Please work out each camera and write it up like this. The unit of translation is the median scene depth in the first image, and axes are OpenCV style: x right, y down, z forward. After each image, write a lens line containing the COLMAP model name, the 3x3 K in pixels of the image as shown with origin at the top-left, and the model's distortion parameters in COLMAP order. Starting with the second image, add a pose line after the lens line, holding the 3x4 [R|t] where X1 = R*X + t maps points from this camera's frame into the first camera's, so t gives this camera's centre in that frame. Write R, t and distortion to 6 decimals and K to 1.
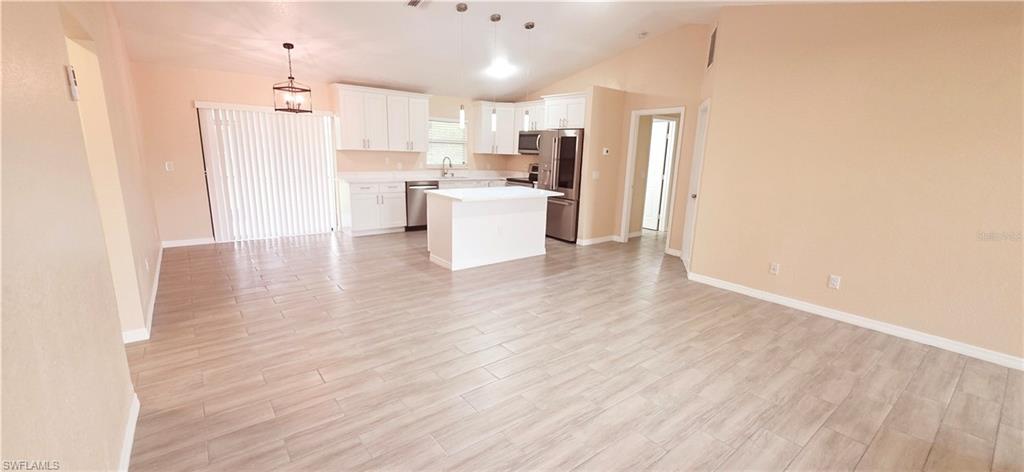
lens RADIAL K [[410.8, 0, 517.4], [0, 410.8, 238.2], [0, 0, 1]] dist [0.004047, -0.001739]
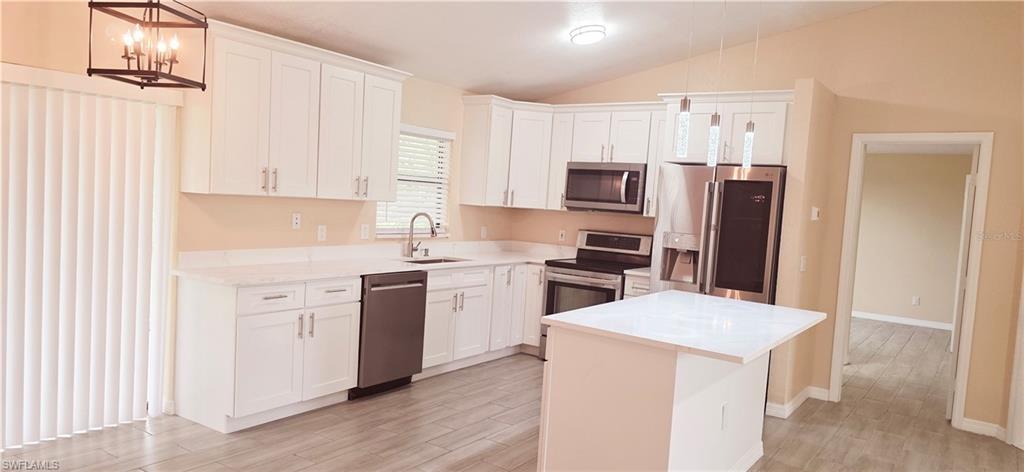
lens RADIAL K [[686.3, 0, 520.2], [0, 686.3, 238.4], [0, 0, 1]] dist [0.062096, -0.054163]
pose [[0.956608, 0.010423, 0.291193, -0.377835], [0.029433, 0.990792, -0.132157, -0.094773], [-0.289889, 0.134993, 0.947492, 0.372980]]
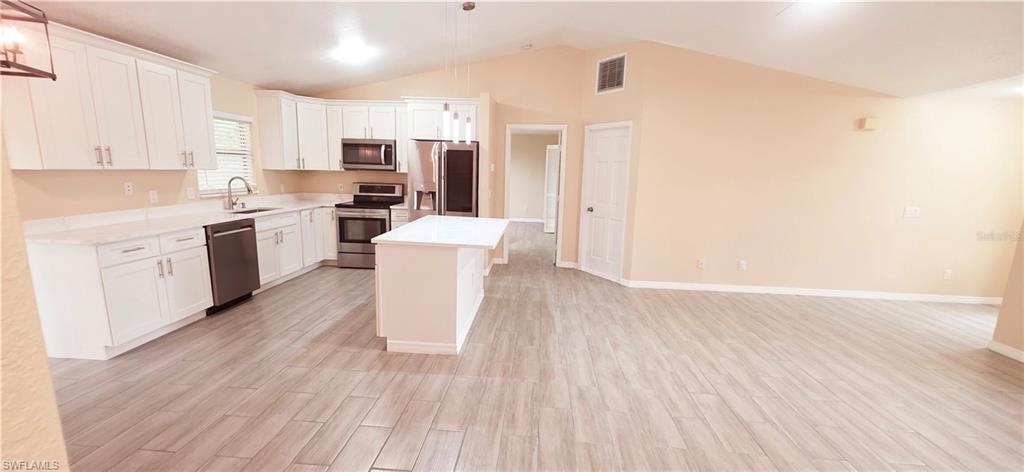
lens RADIAL K [[410.8, 0, 515.4], [0, 410.8, 239.4], [0, 0, 1]] dist [0.004047, -0.001739]
pose [[0.675751, -0.137430, 0.724206, -0.460010], [0.147499, 0.987806, 0.049823, -0.102564], [-0.722222, 0.073152, 0.687782, 0.394121]]
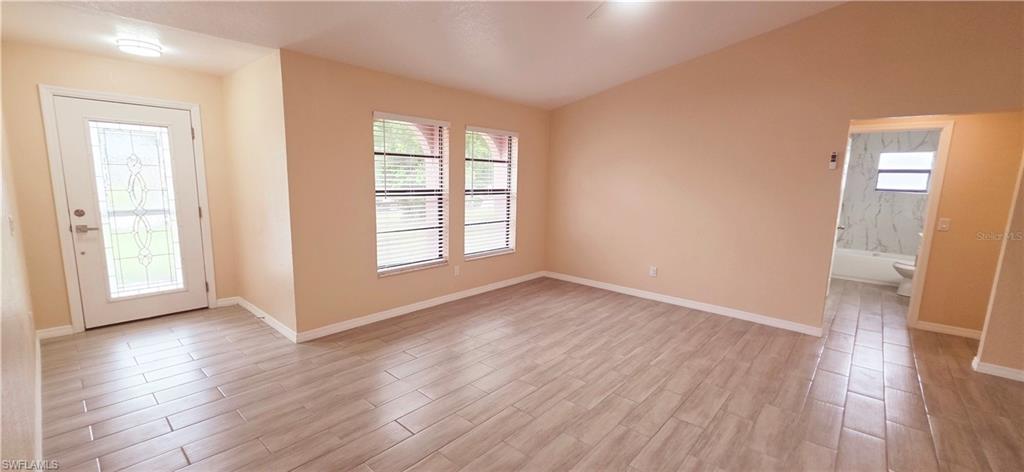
lens RADIAL K [[410.8, 0, 515.8], [0, 410.8, 241.1], [0, 0, 1]] dist [0.004047, -0.001739]
pose [[-0.982660, -0.027538, -0.183360, 0.265526], [-0.091140, 0.932933, 0.348323, -0.179923], [0.161470, 0.358994, -0.919266, 0.872751]]
